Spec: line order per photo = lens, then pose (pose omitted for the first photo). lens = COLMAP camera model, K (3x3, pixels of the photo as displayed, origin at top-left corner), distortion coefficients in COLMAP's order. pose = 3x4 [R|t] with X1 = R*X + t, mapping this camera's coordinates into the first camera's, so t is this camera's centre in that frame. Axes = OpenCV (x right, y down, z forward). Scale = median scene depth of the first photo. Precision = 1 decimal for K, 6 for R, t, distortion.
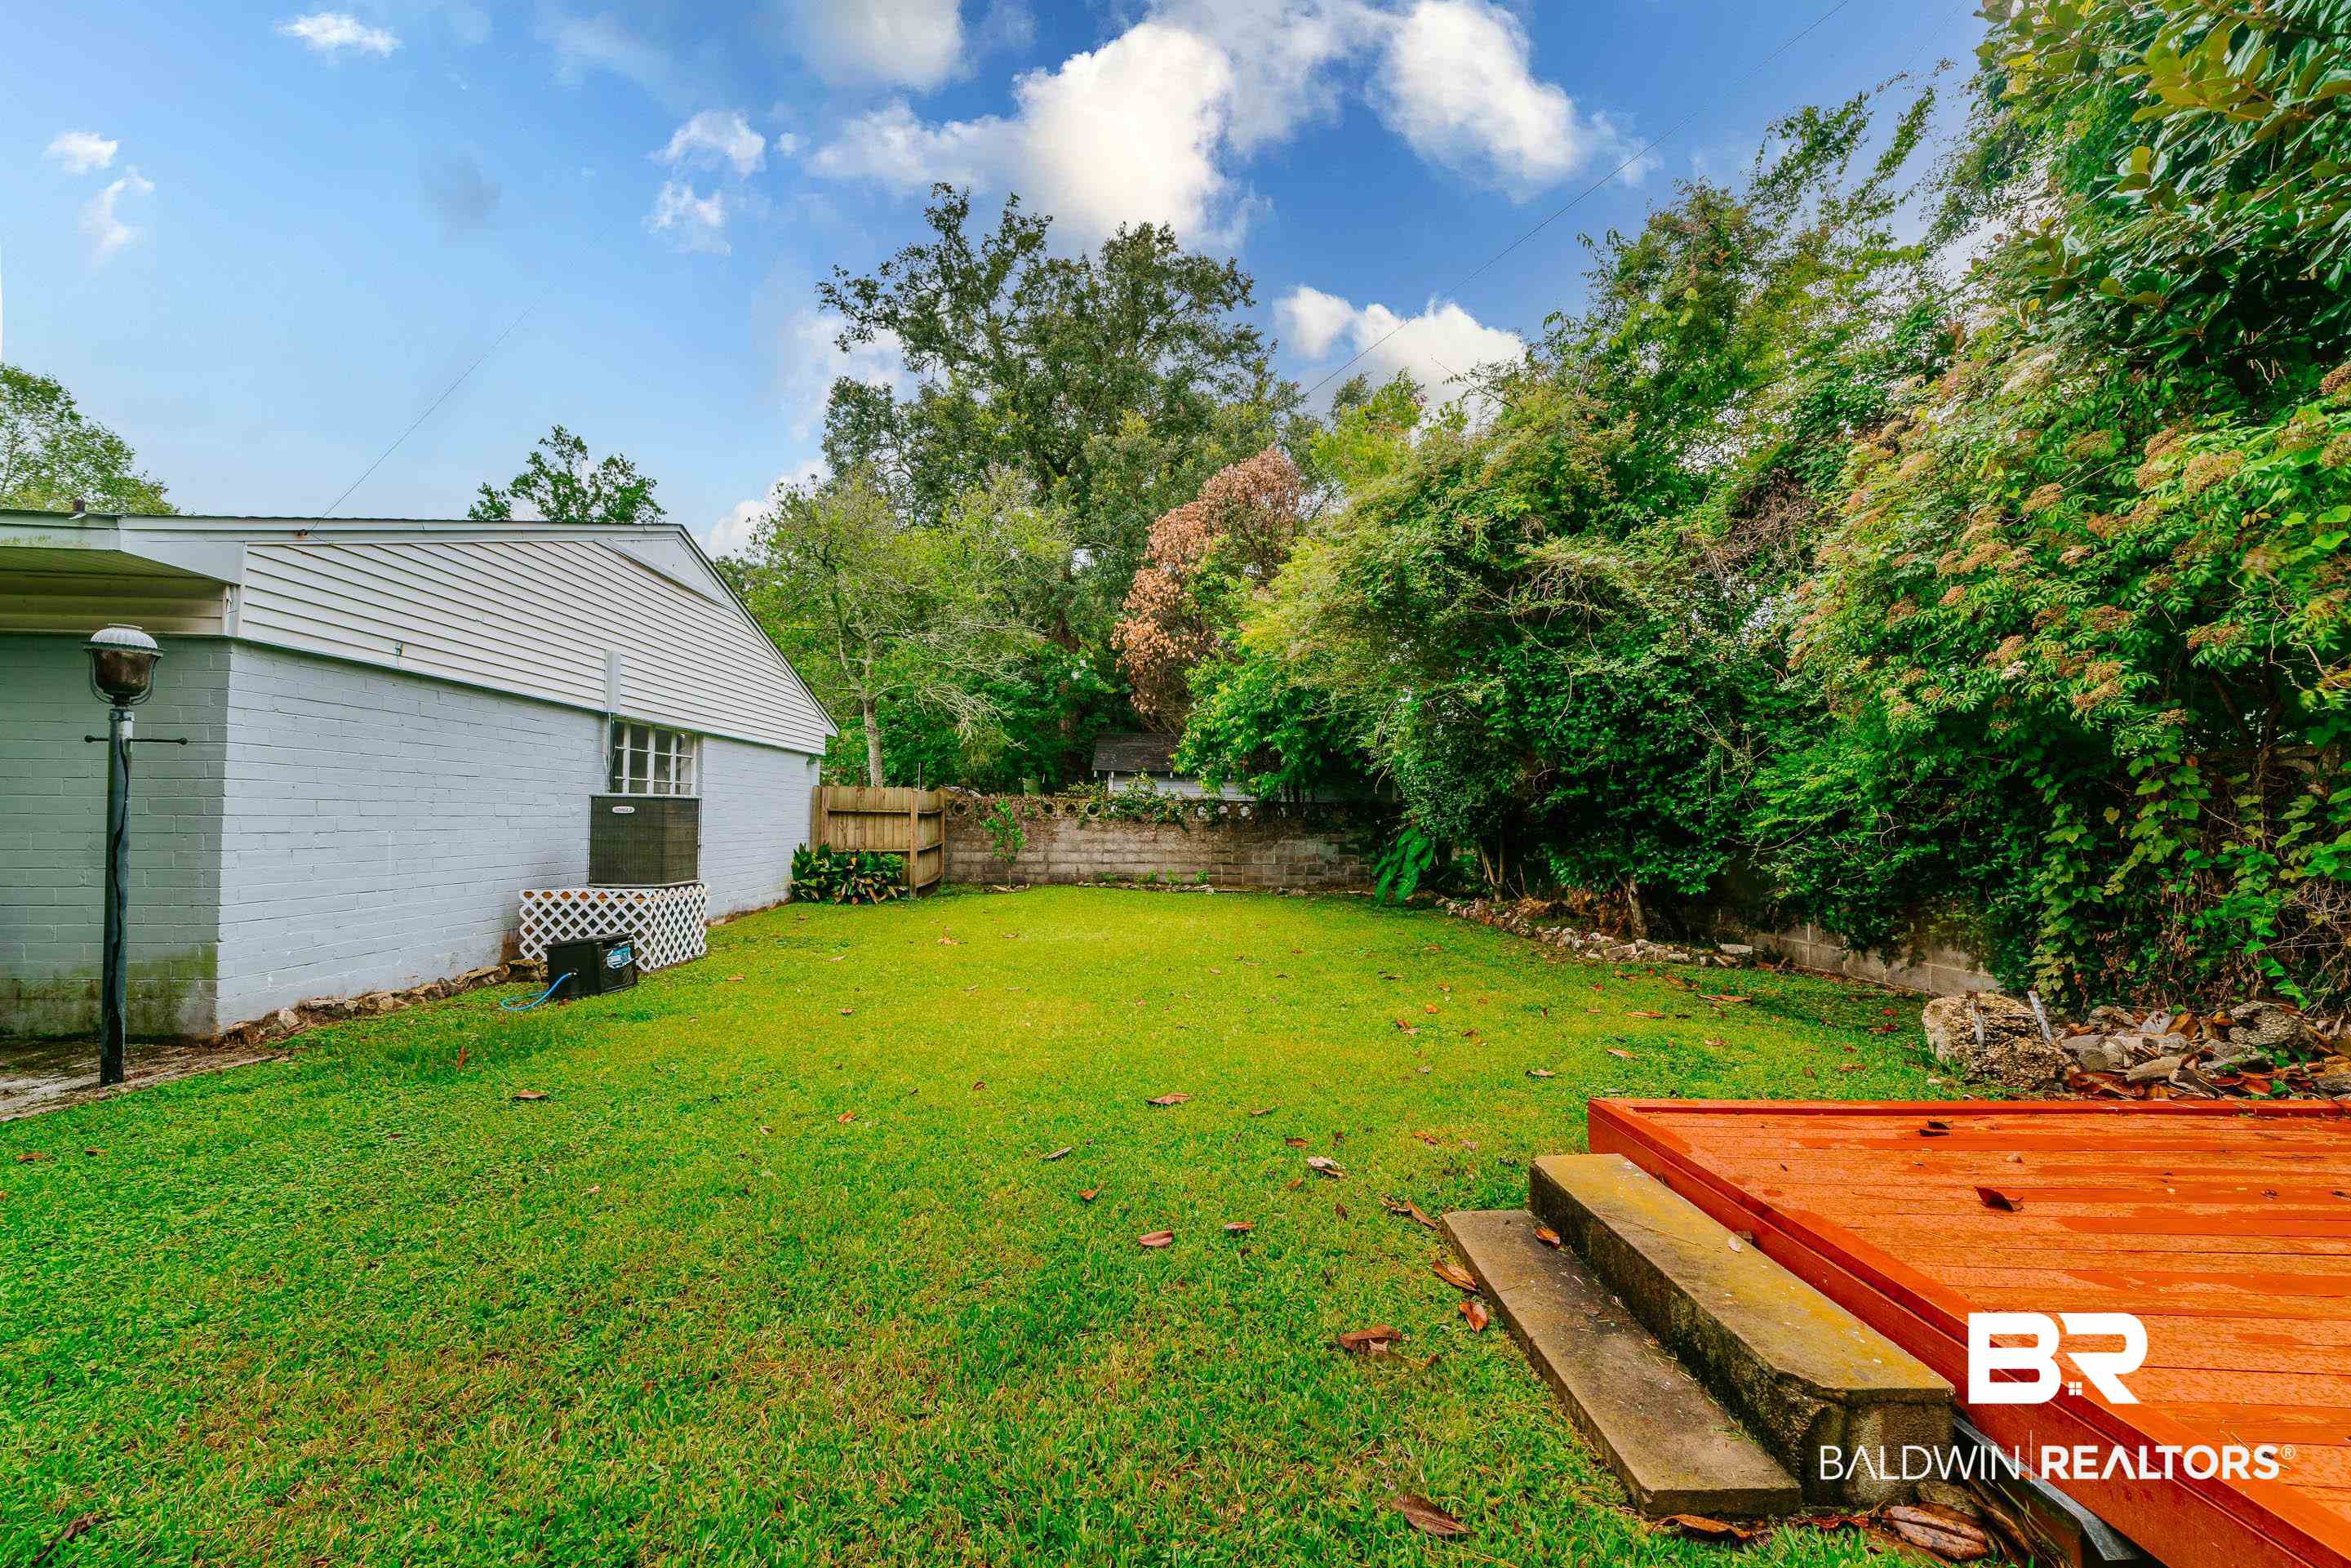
lens RADIAL K [[918.6, 0, 1179.6], [0, 918.6, 793.6], [0, 0, 1]] dist [-0.020986, 0.011465]
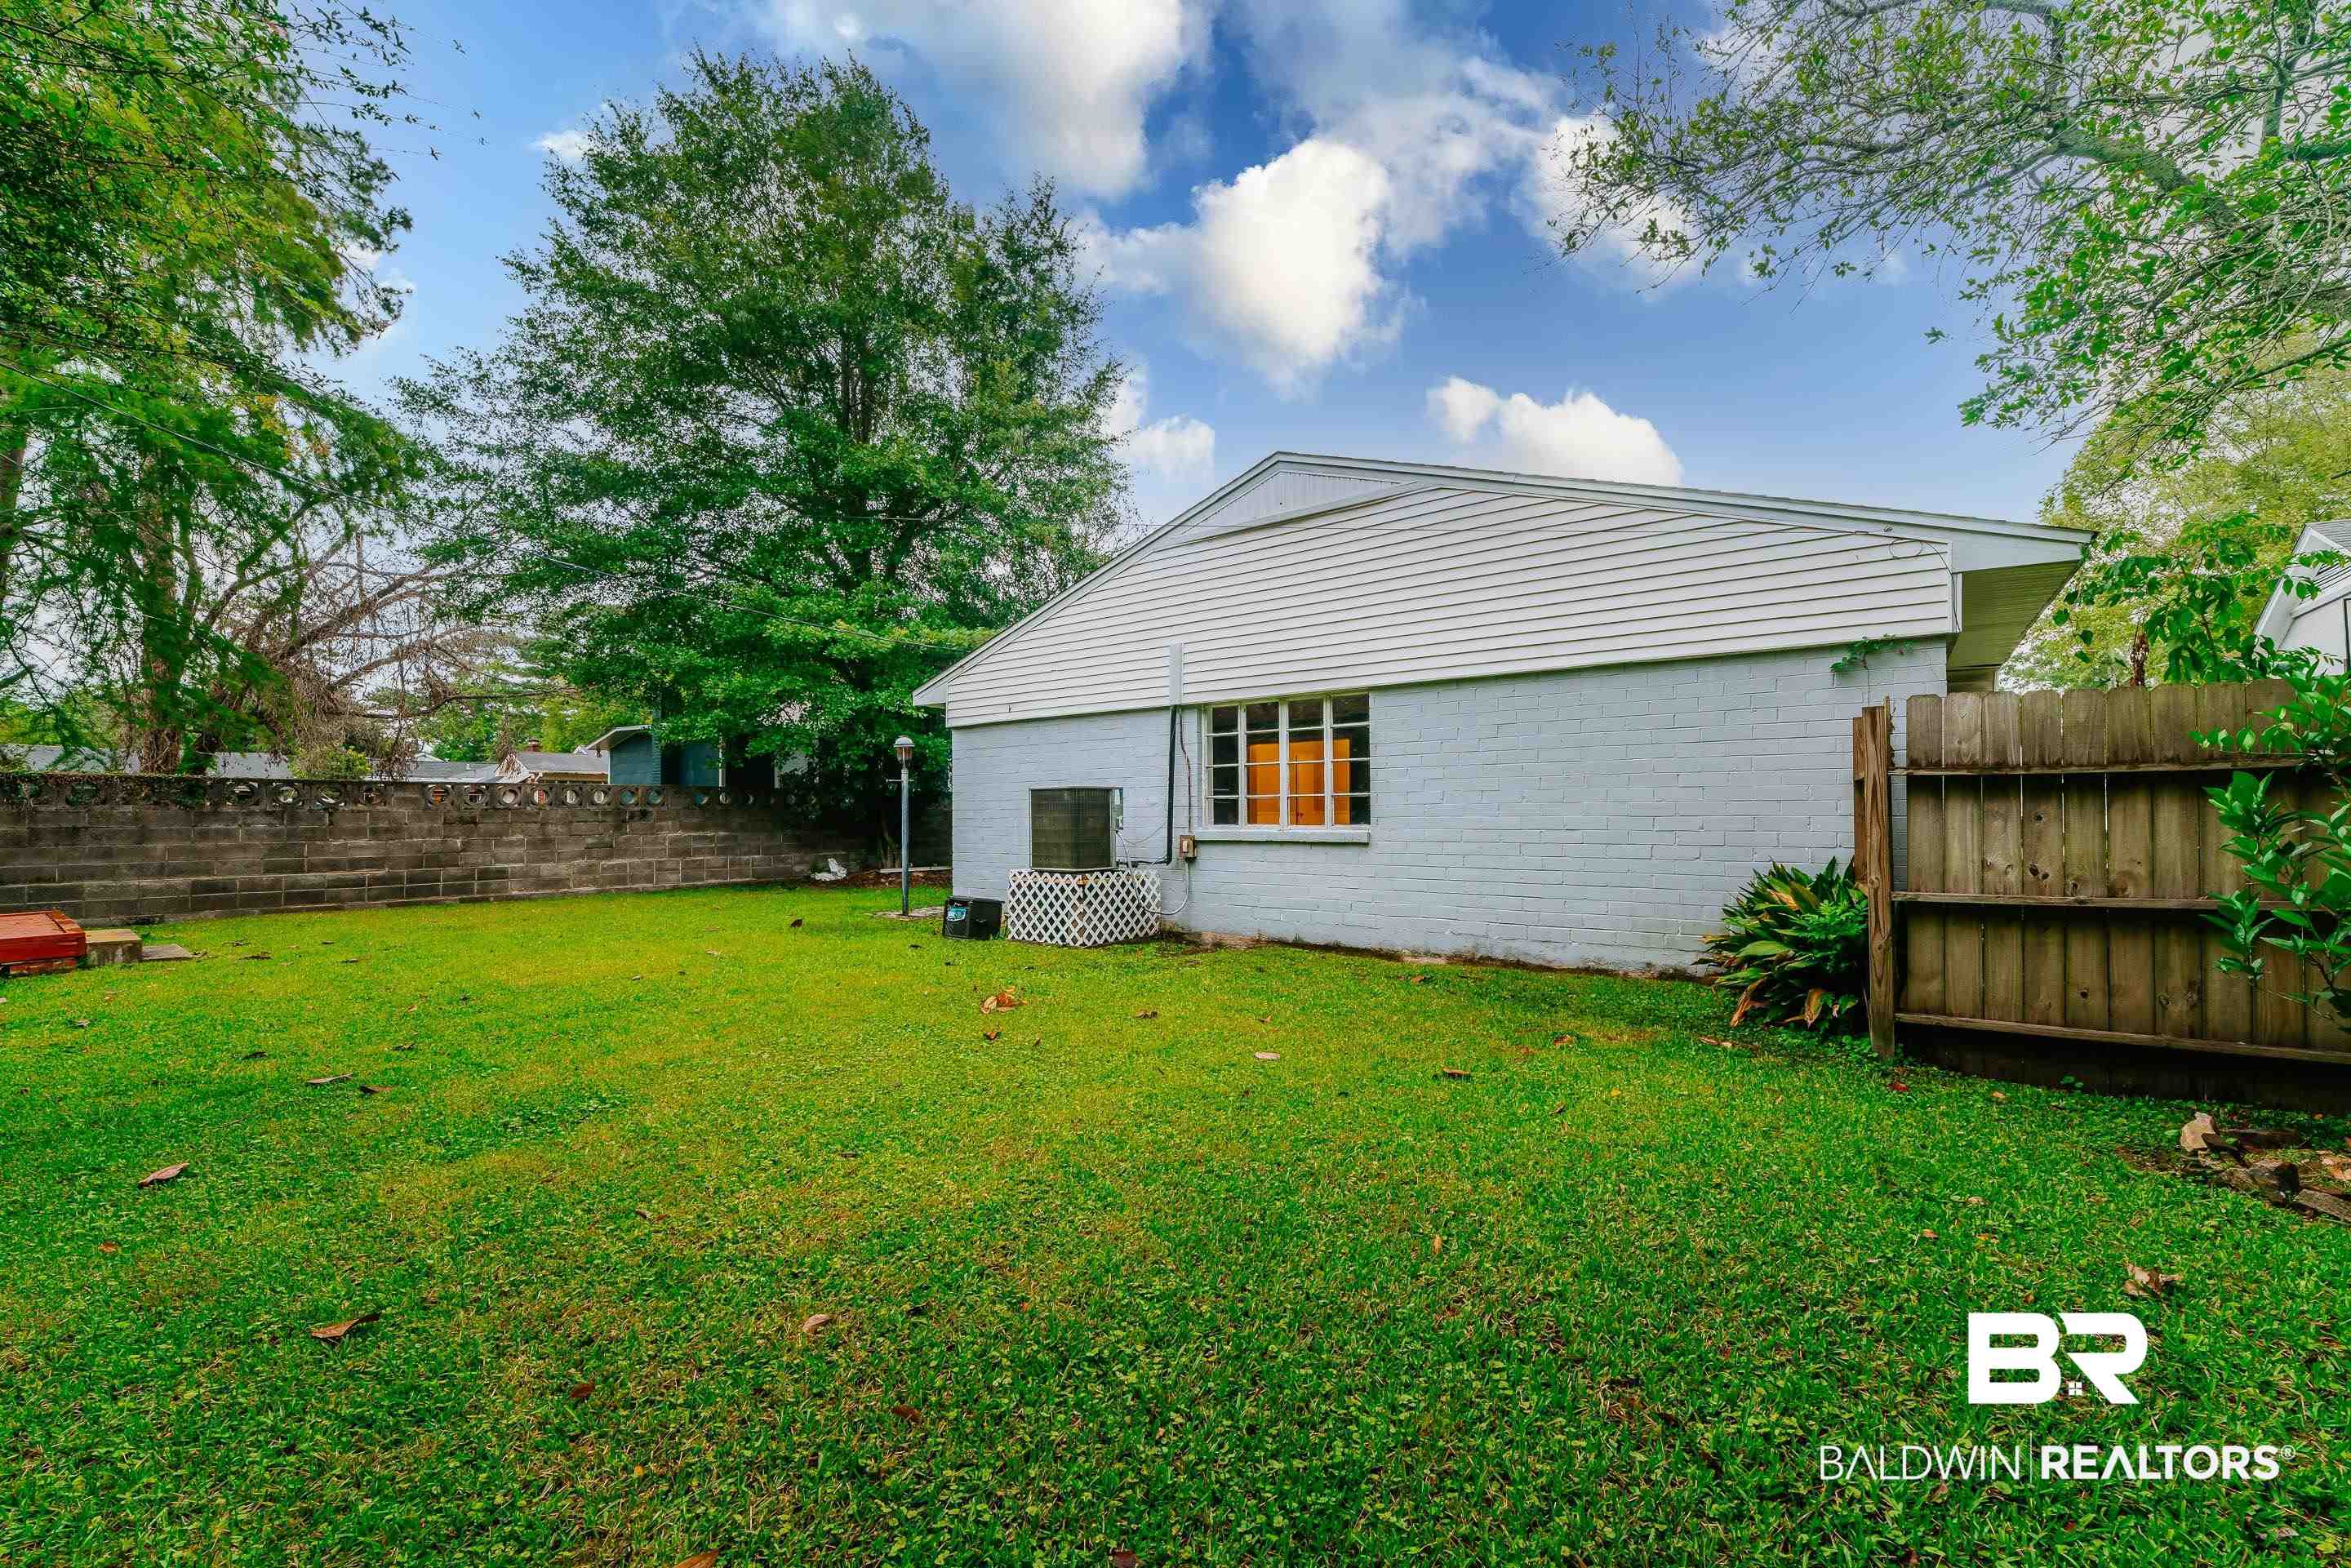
lens RADIAL K [[904.1, 0, 1179.7], [0, 904.1, 795.8], [0, 0, 1]] dist [-0.020516, 0.010453]
pose [[-0.634084, -0.020293, -0.772998, 0.155183], [0.023044, 0.998716, -0.045121, 0.058685], [0.772920, -0.046423, -0.632802, 1.646564]]
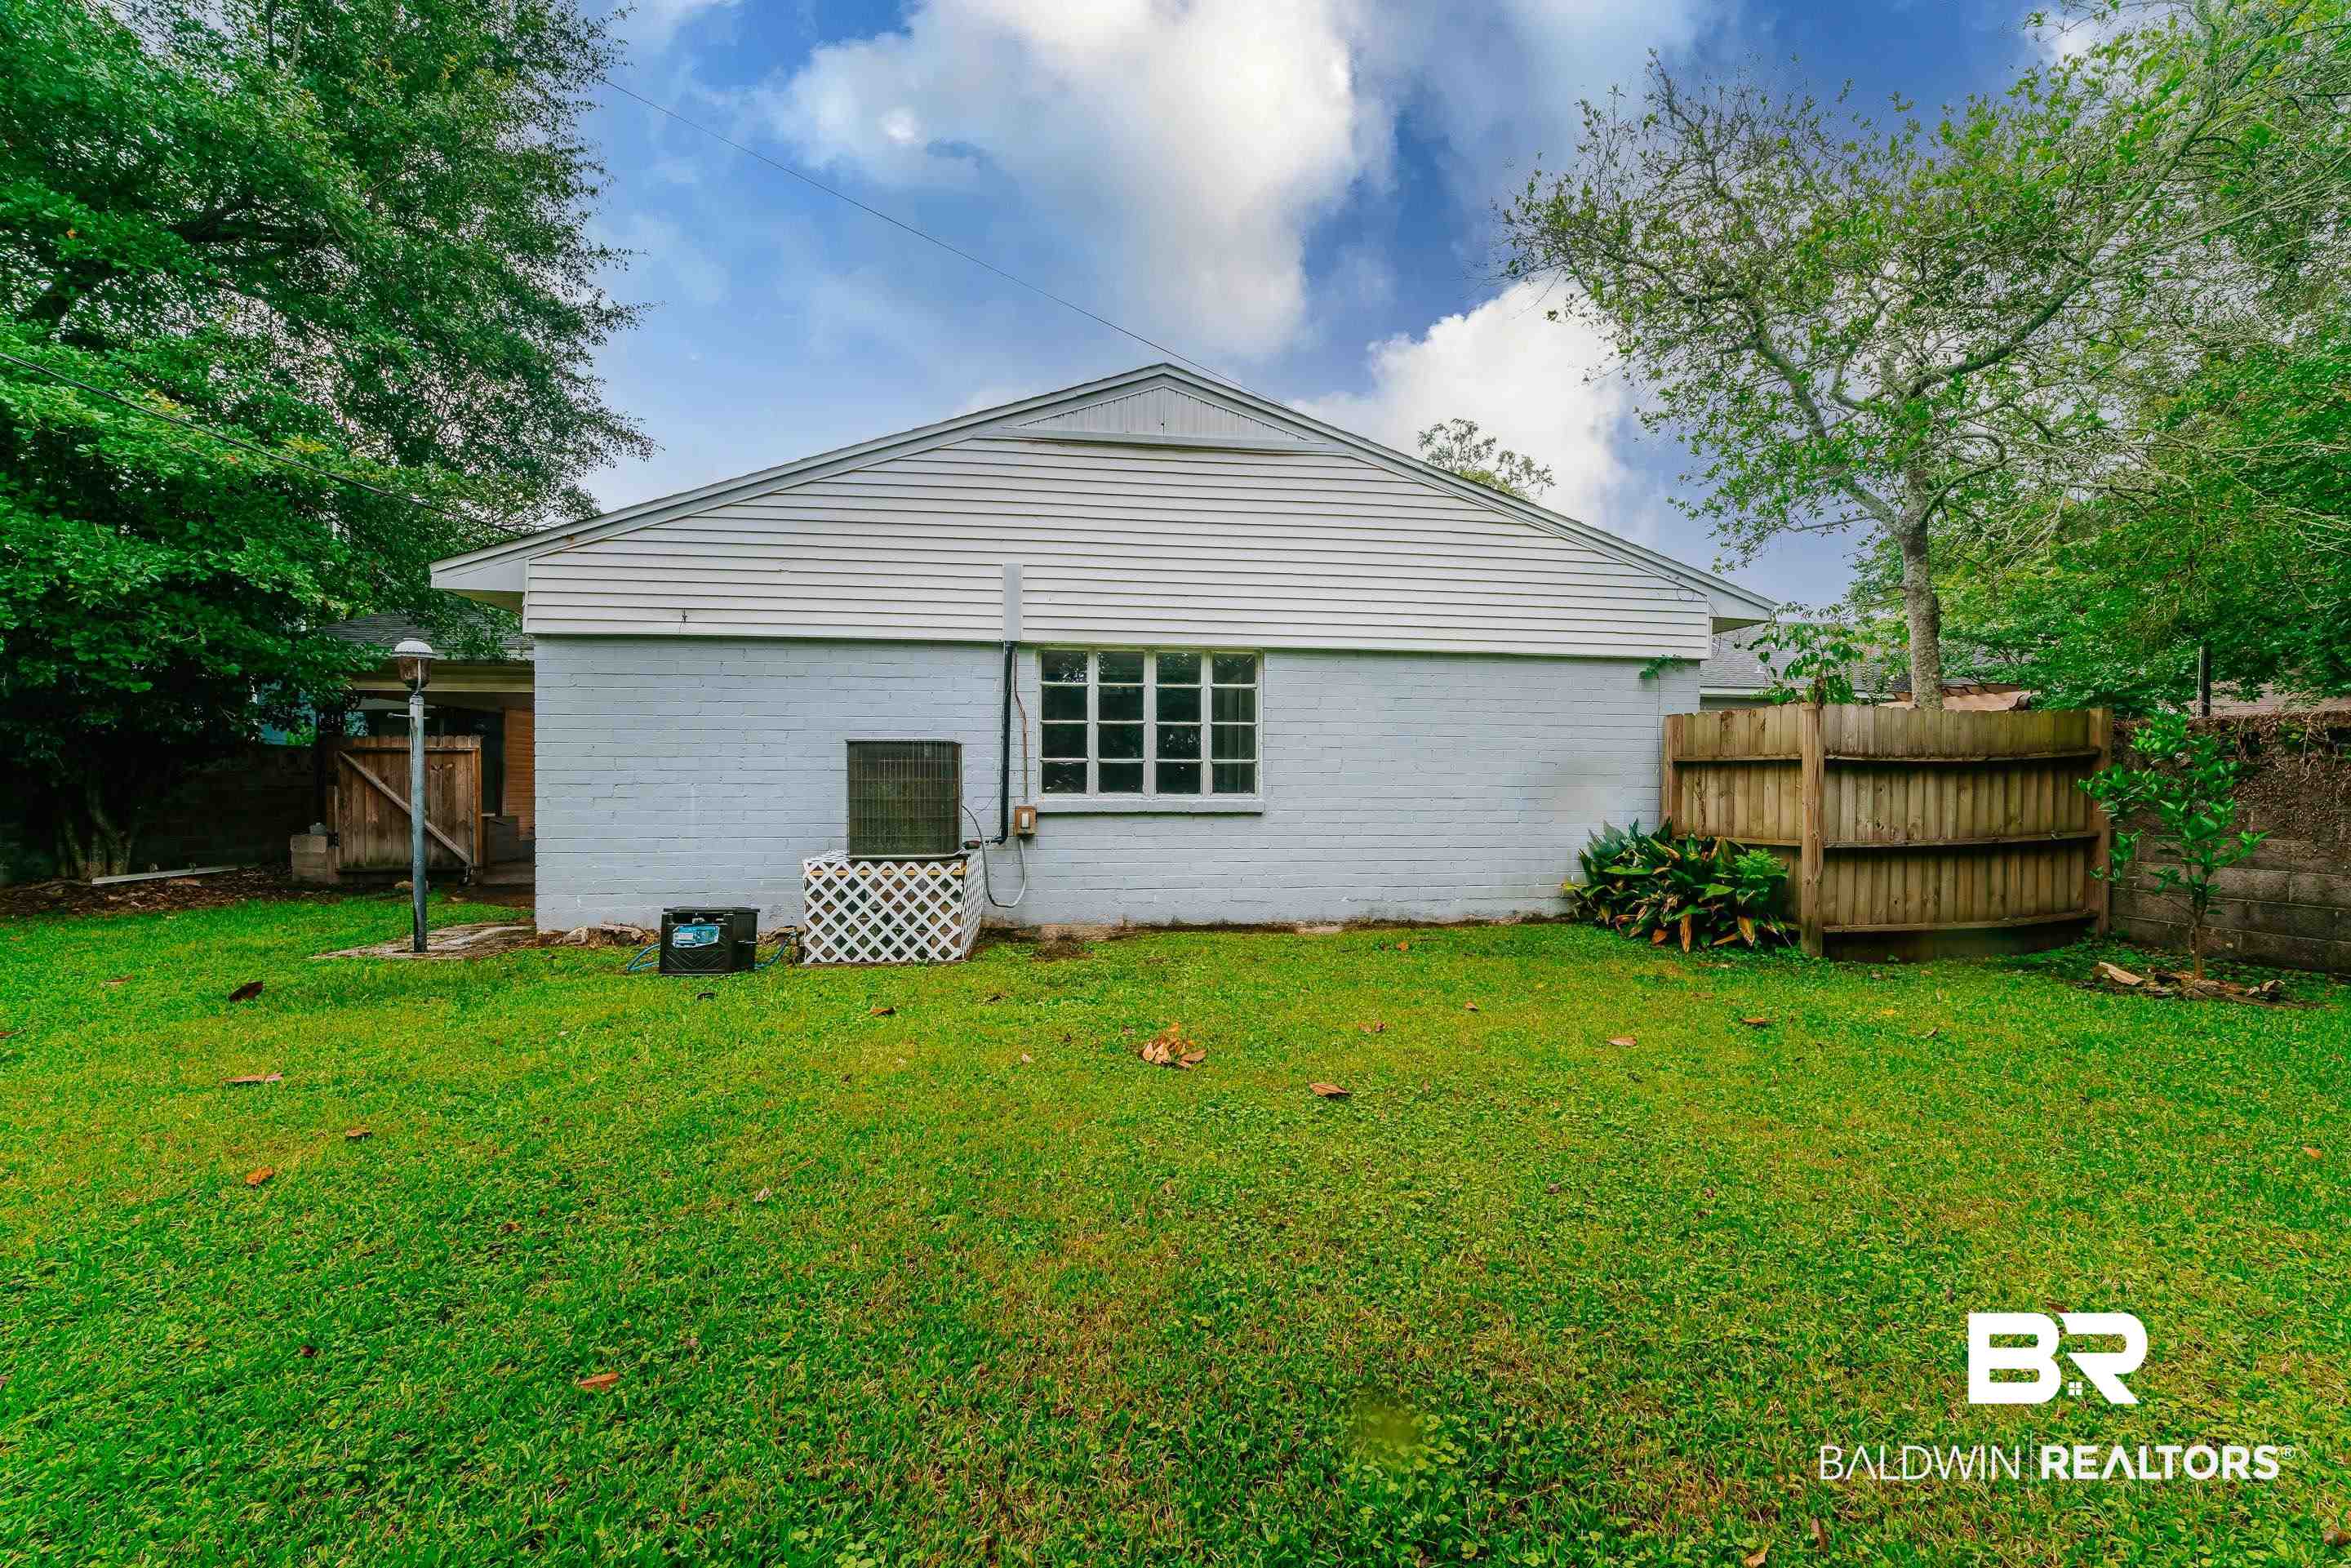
lens RADIAL K [[904.1, 0, 1179.7], [0, 904.1, 795.8], [0, 0, 1]] dist [-0.020516, 0.010453]
pose [[0.069687, 0.007655, -0.997540, 0.184948], [0.025064, 0.999641, 0.009422, 0.043518], [0.997254, -0.025658, 0.069470, 1.096416]]
